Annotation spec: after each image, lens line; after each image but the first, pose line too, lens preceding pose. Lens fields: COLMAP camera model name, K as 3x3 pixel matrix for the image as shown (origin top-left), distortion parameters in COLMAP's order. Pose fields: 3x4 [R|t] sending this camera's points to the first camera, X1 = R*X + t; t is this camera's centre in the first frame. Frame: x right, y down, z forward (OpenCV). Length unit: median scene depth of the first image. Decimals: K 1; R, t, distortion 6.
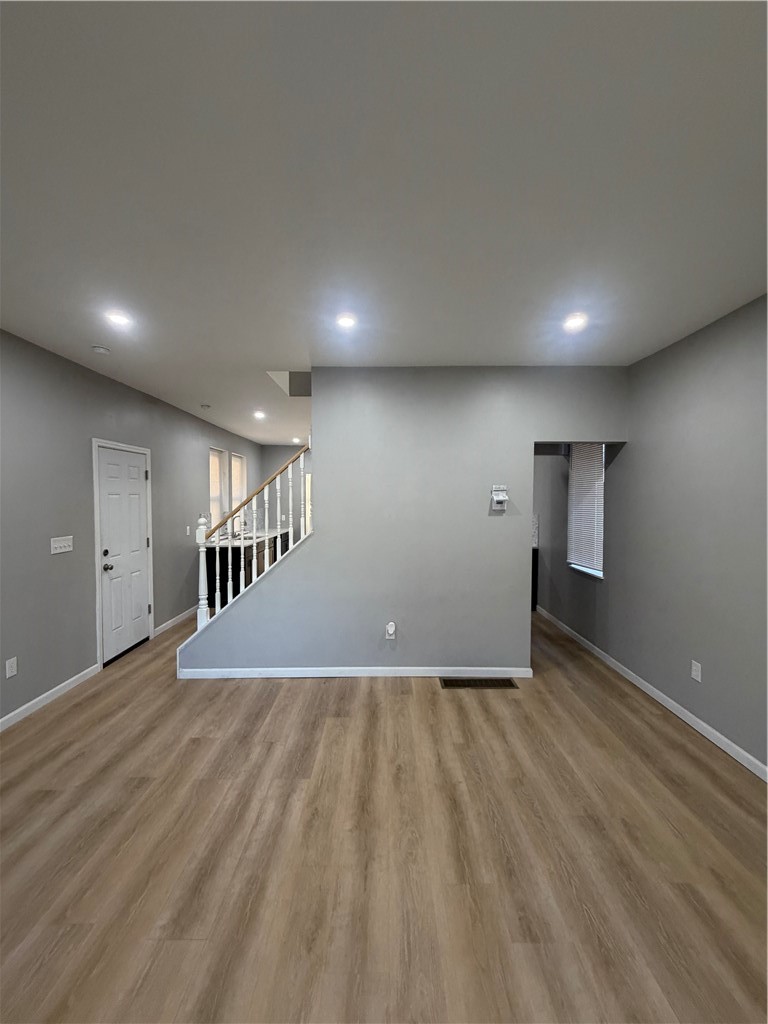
lens RADIAL K [[412.3, 0, 384.0], [0, 412.3, 512.0], [0, 0, 1]] dist [0.000254, -0.000158]
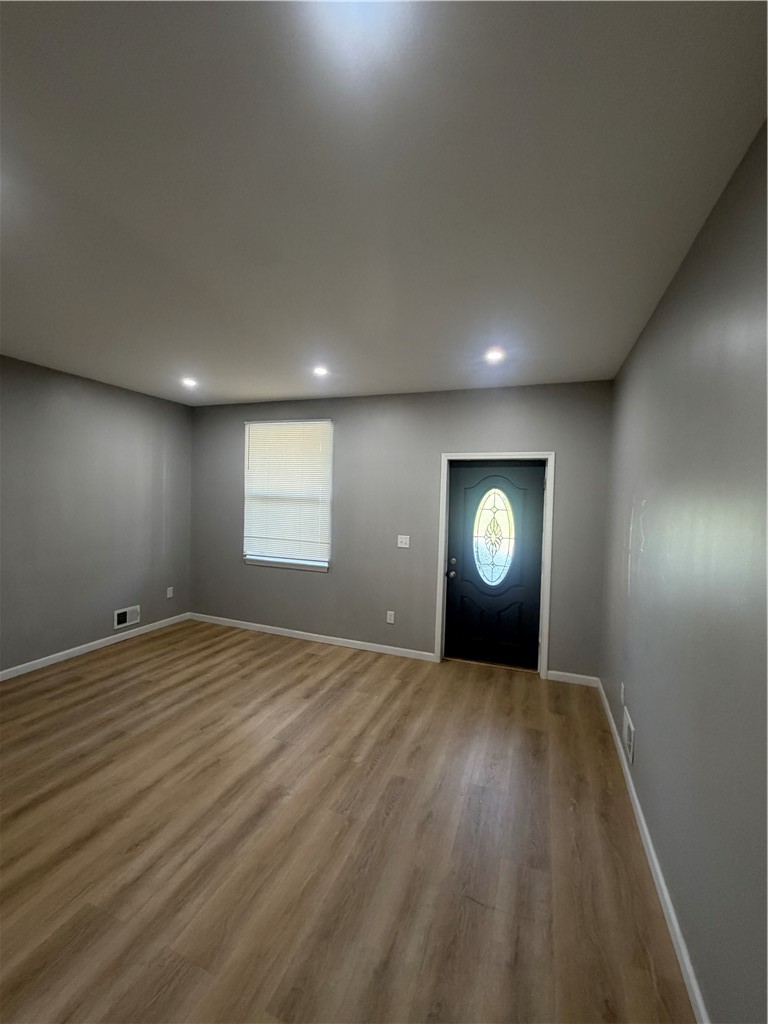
lens RADIAL K [[412.3, 0, 384.0], [0, 412.3, 512.0], [0, 0, 1]] dist [0.000254, -0.000158]
pose [[-0.933730, -0.037675, 0.355989, -1.235712], [-0.013649, 0.997470, 0.069764, -0.111392], [-0.357717, 0.060282, -0.931882, 2.014000]]
